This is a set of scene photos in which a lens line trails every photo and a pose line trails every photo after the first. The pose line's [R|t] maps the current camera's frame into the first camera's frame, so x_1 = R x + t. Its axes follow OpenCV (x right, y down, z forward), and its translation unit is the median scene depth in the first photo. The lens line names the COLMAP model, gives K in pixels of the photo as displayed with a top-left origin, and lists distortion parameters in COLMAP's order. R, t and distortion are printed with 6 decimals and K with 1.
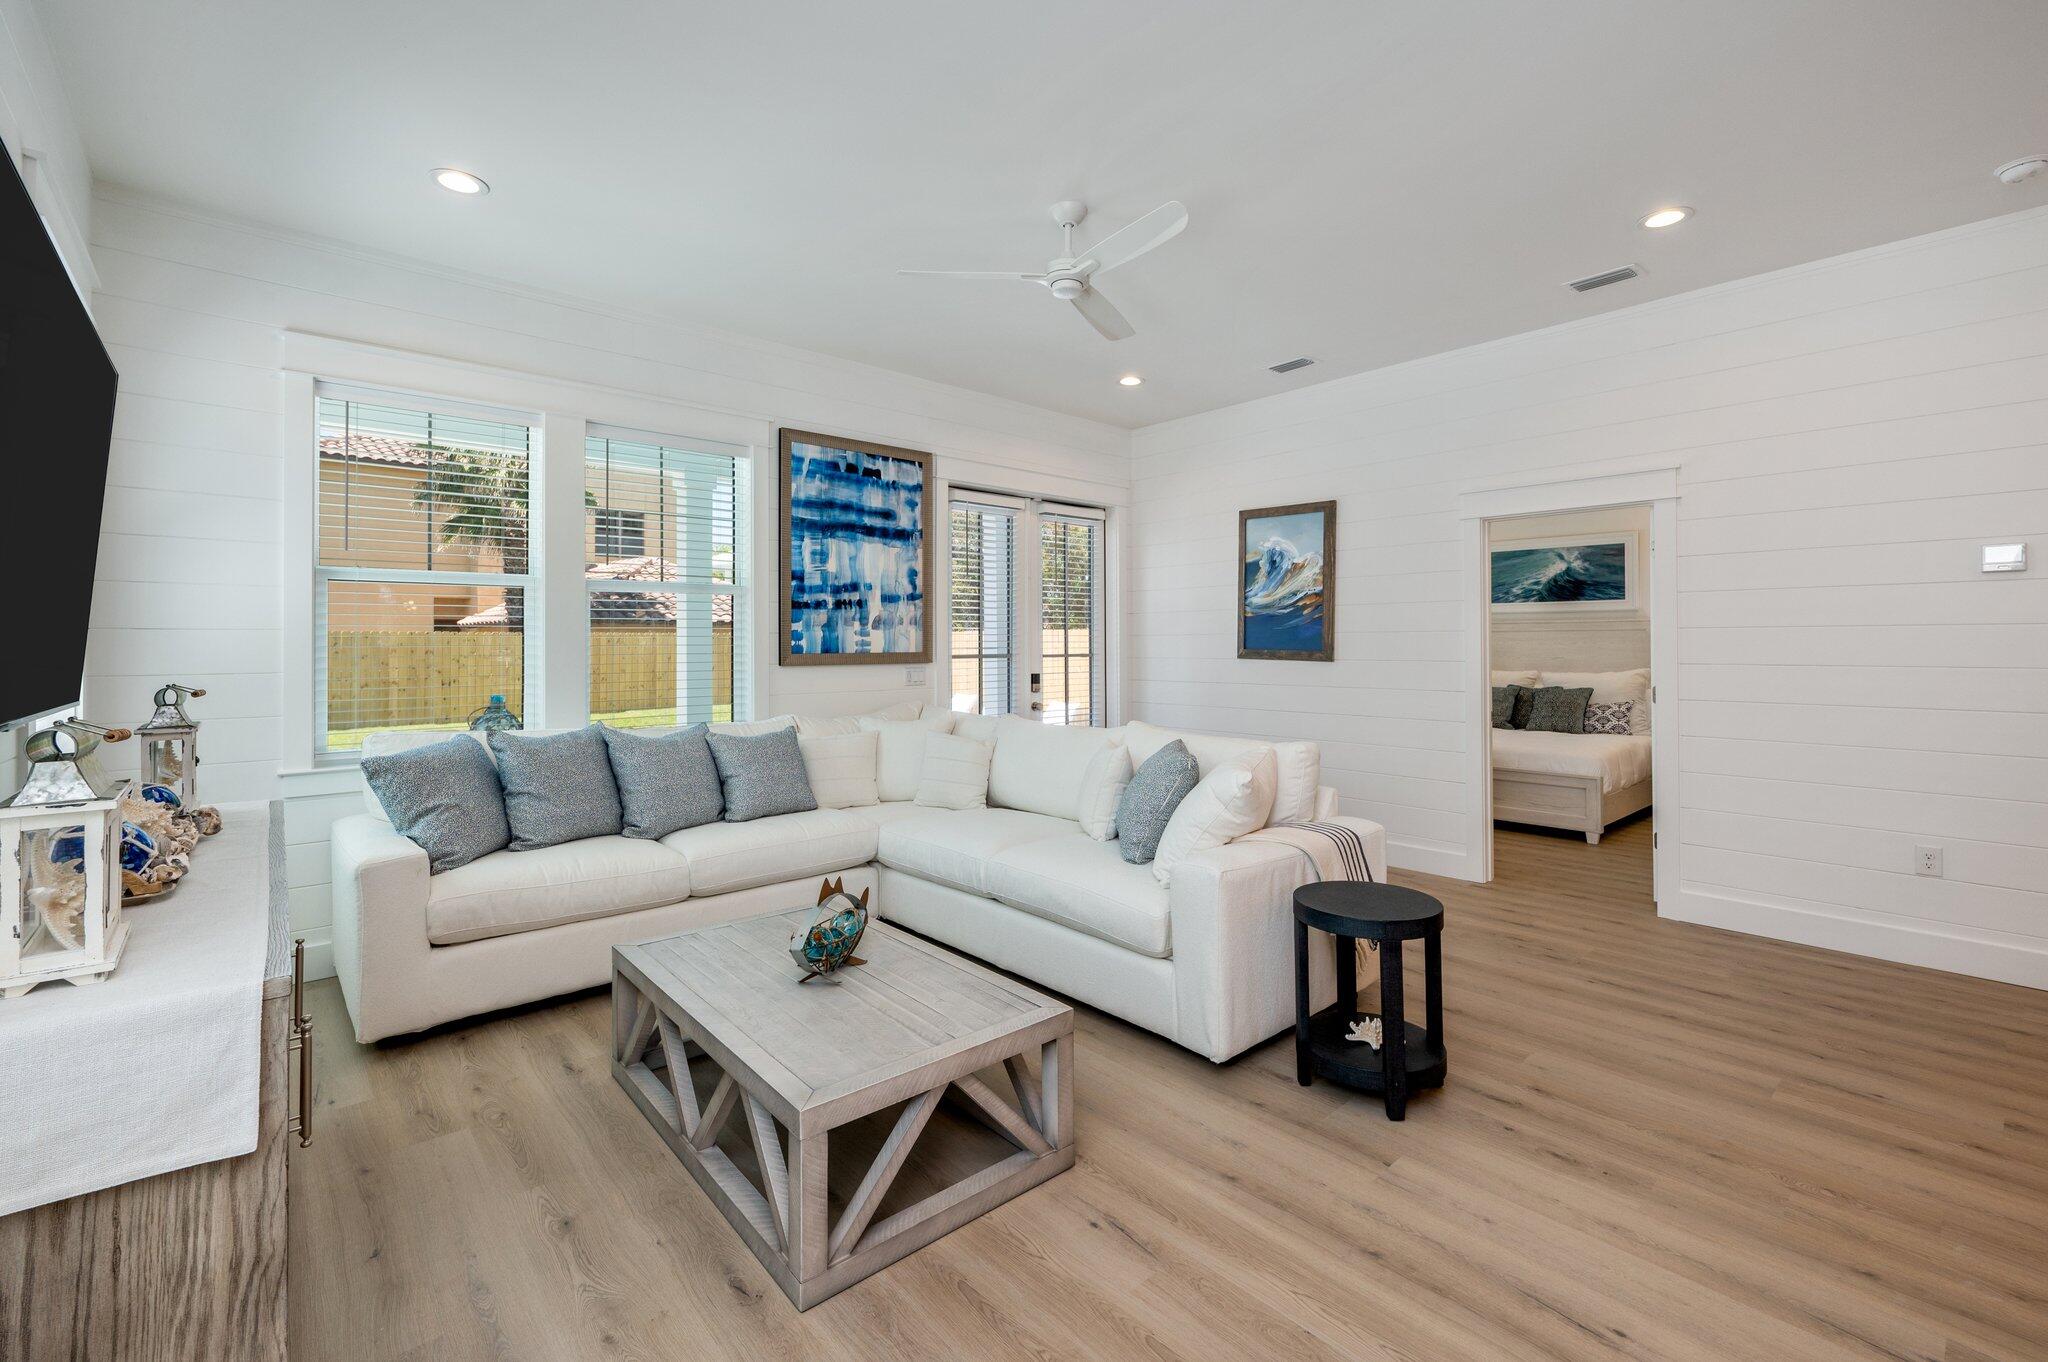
lens RADIAL K [[875.7, 0, 1028.7], [0, 875.7, 633.0], [0, 0, 1]] dist [-0.008164, -0.000101]
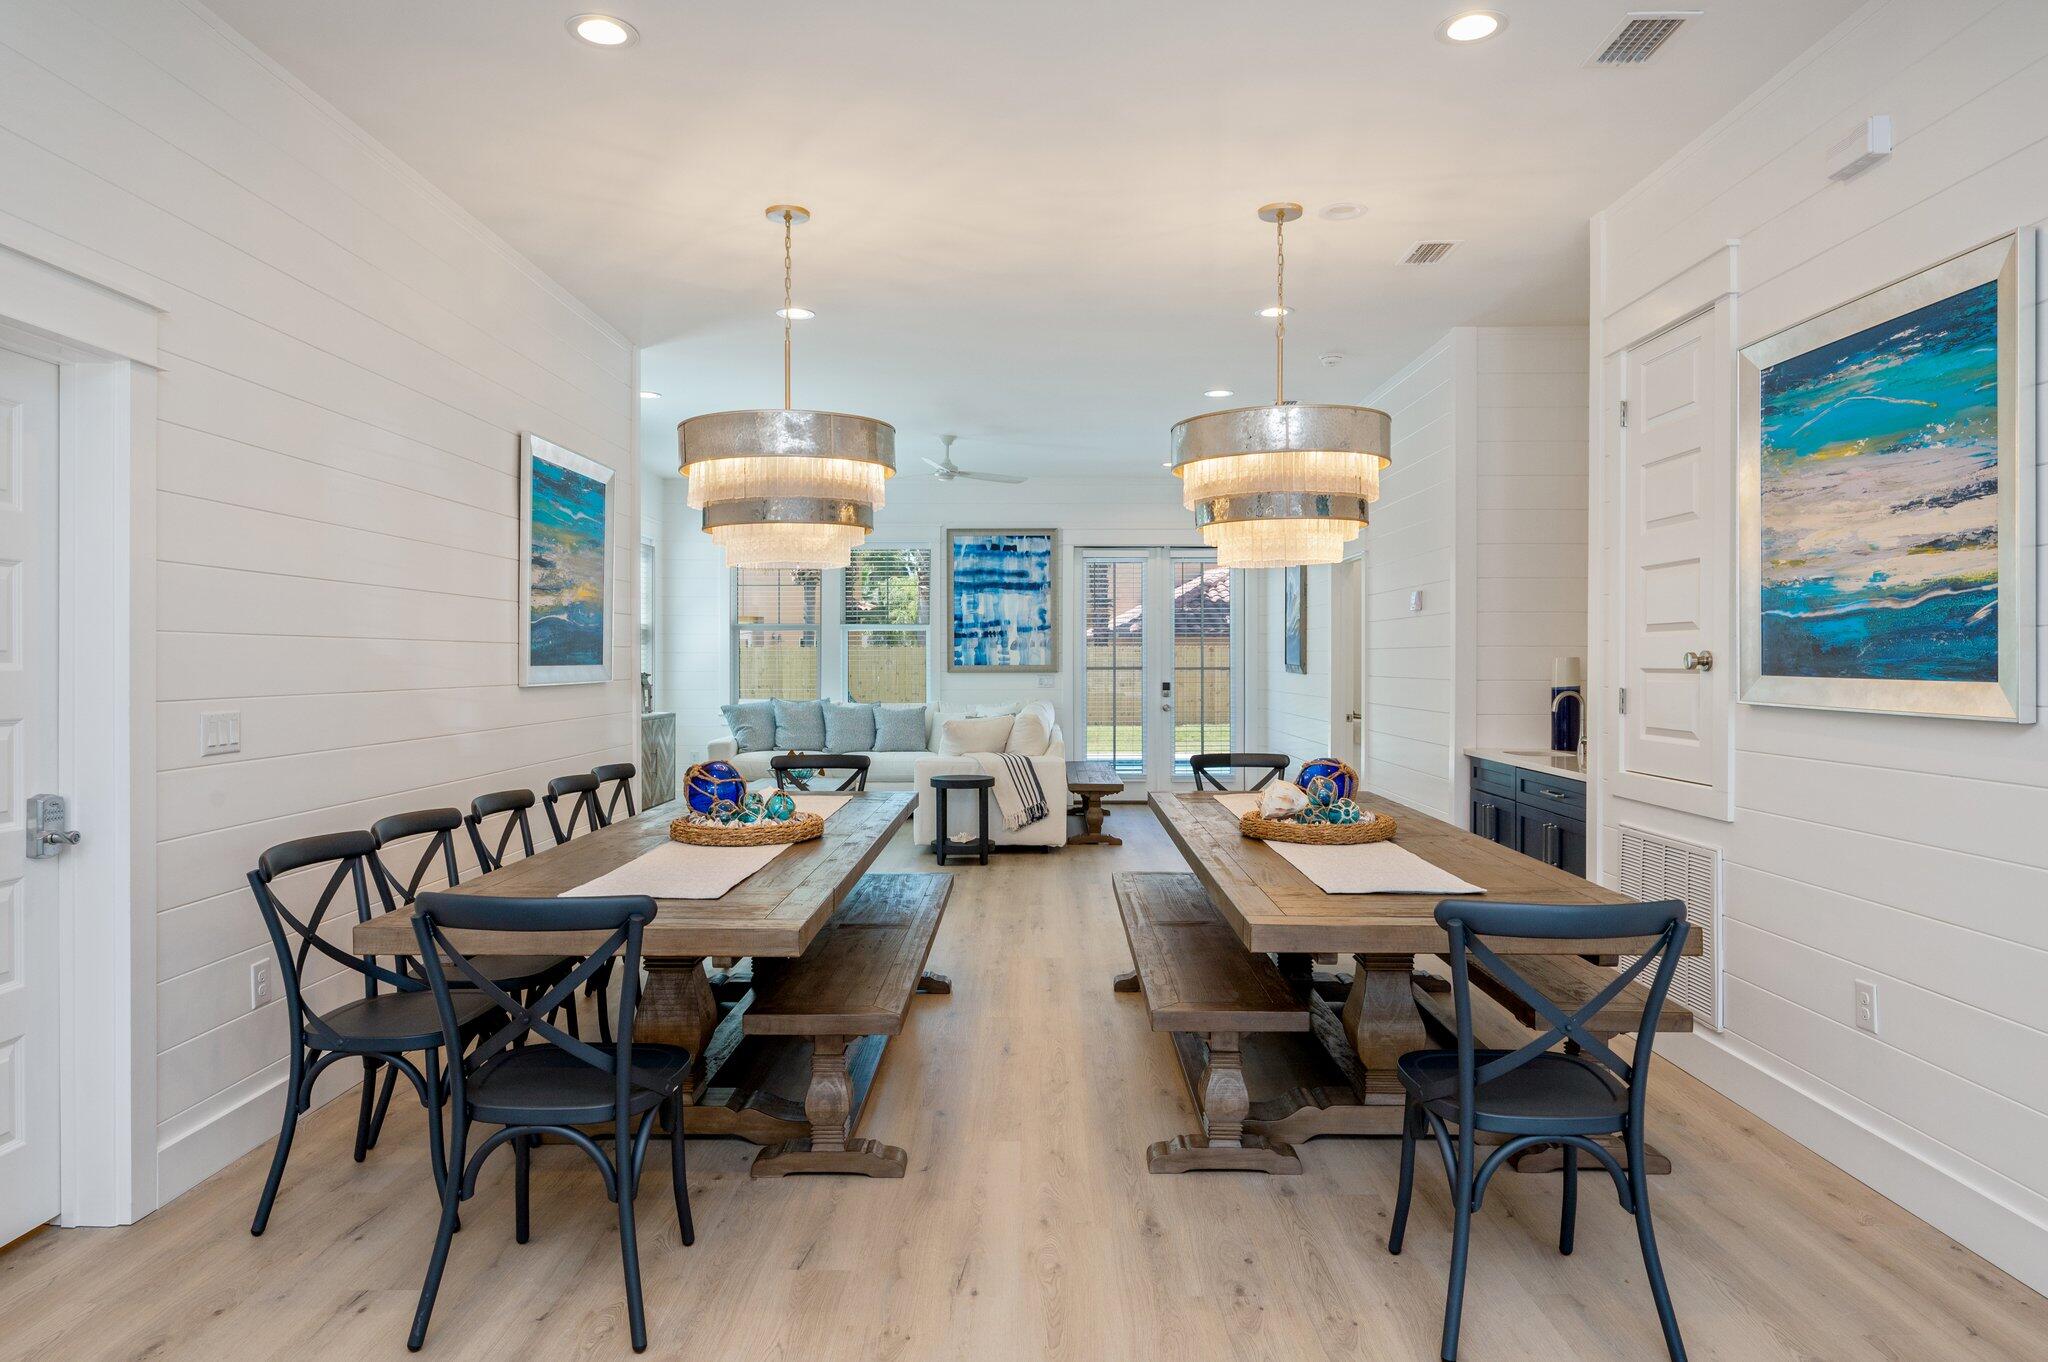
lens RADIAL K [[1238.9, 0, 1028.6], [0, 1238.9, 665.0], [0, 0, 1]] dist [-0.021452, 0.001078]
pose [[0.744645, 0.005355, -0.667439, 1.315008], [0.006347, 0.999866, 0.015104, -0.010396], [0.667430, -0.015483, 0.744511, -0.608216]]
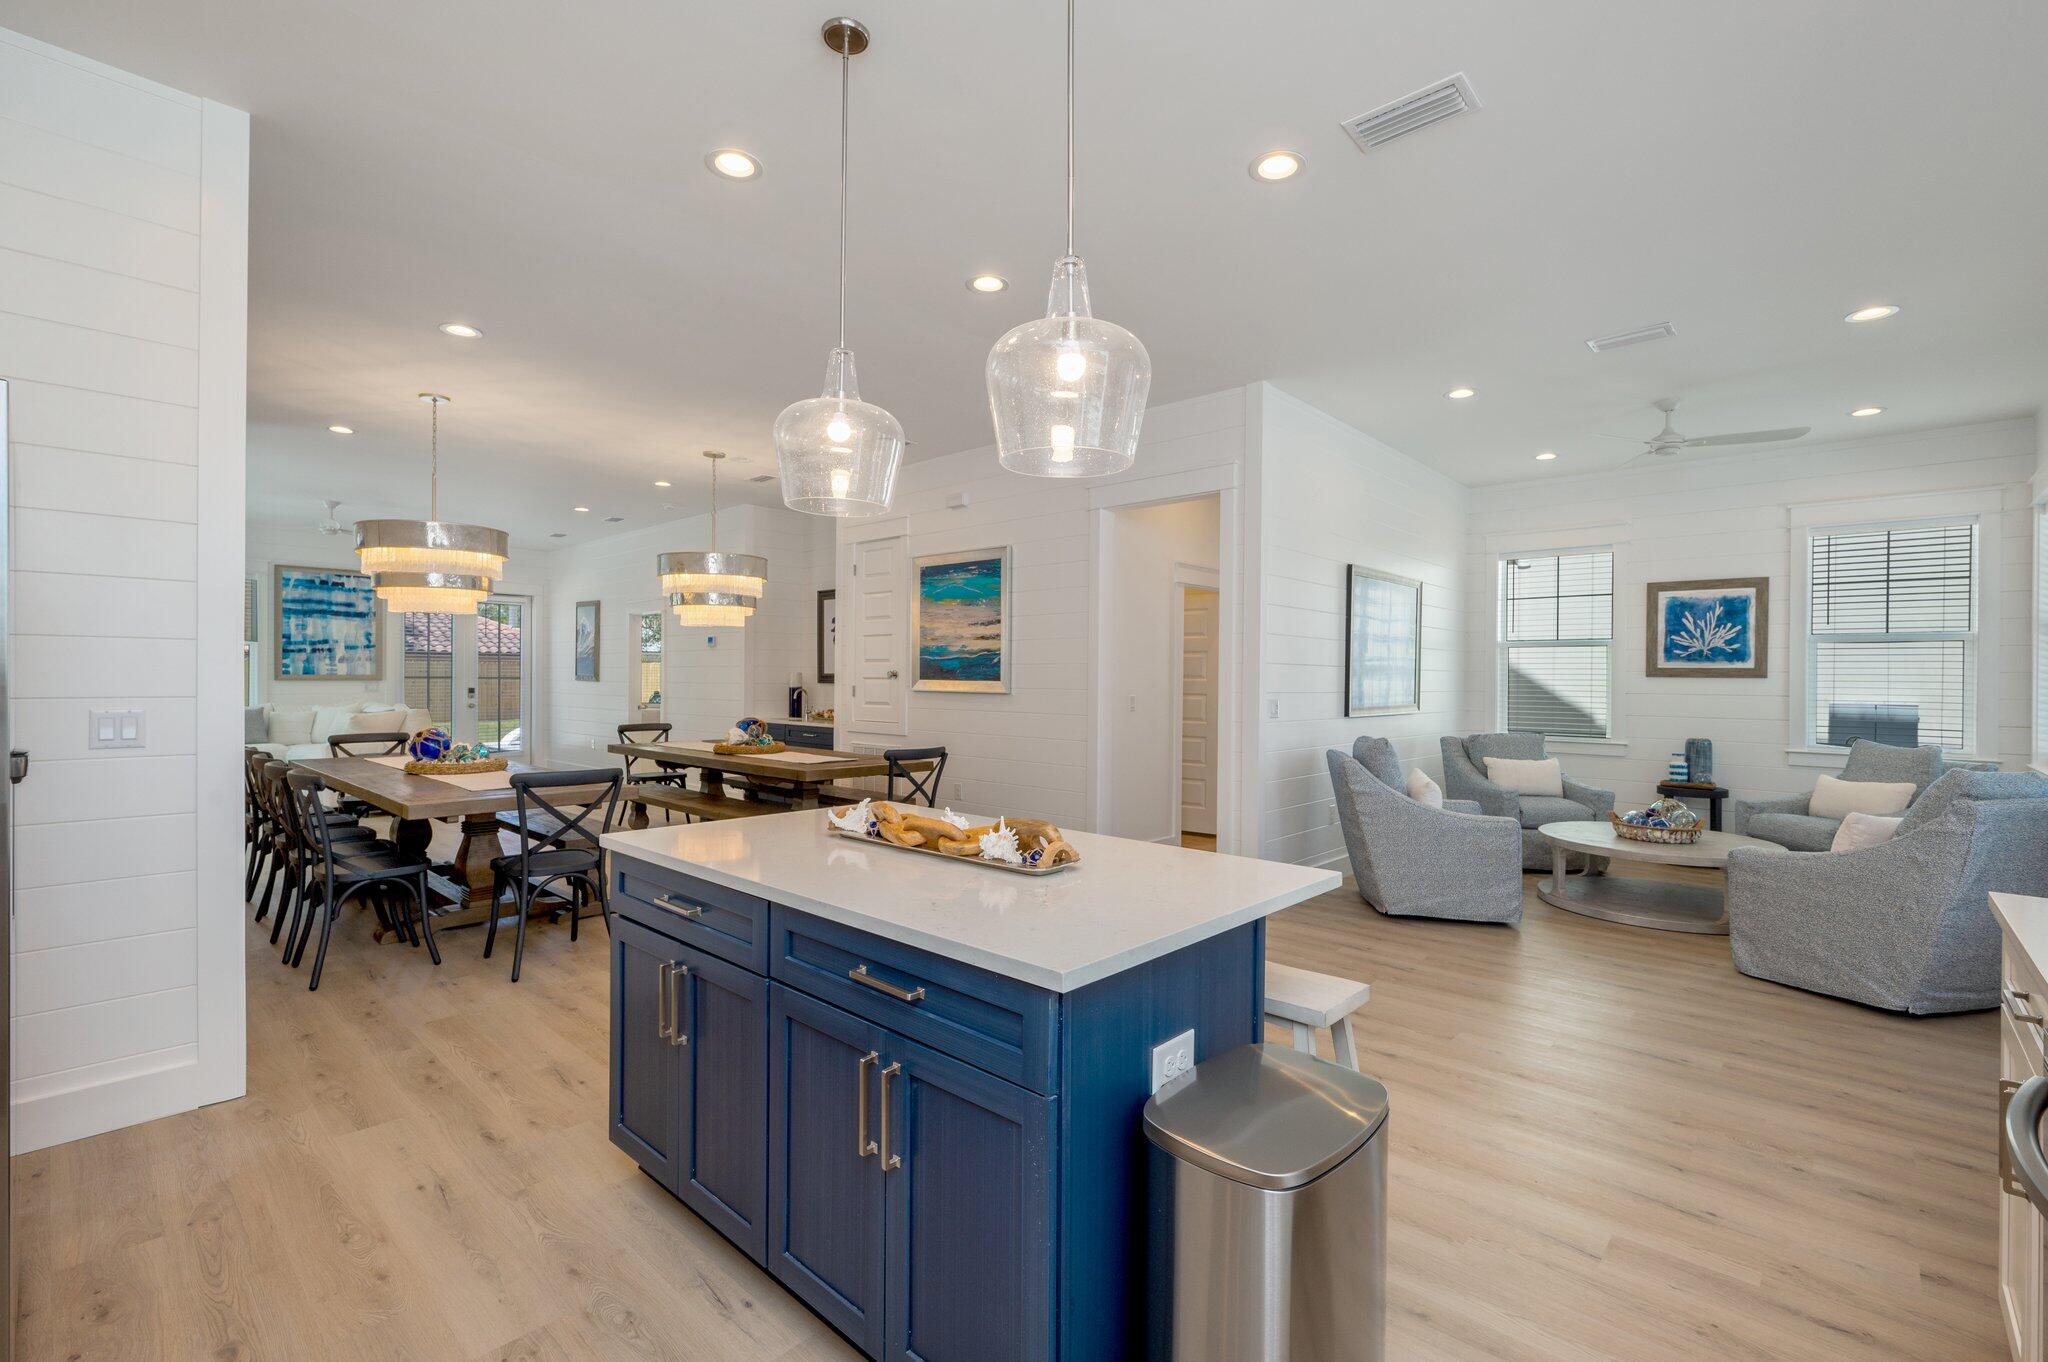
lens RADIAL K [[897.0, 0, 1020.7], [0, 897.0, 681.5], [0, 0, 1]] dist [0.000315, -0.000068]
pose [[0.995035, 0.009609, 0.099061, 1.178498], [-0.011272, 0.999805, 0.016243, -0.012717], [-0.098886, -0.017279, 0.994949, -1.198959]]
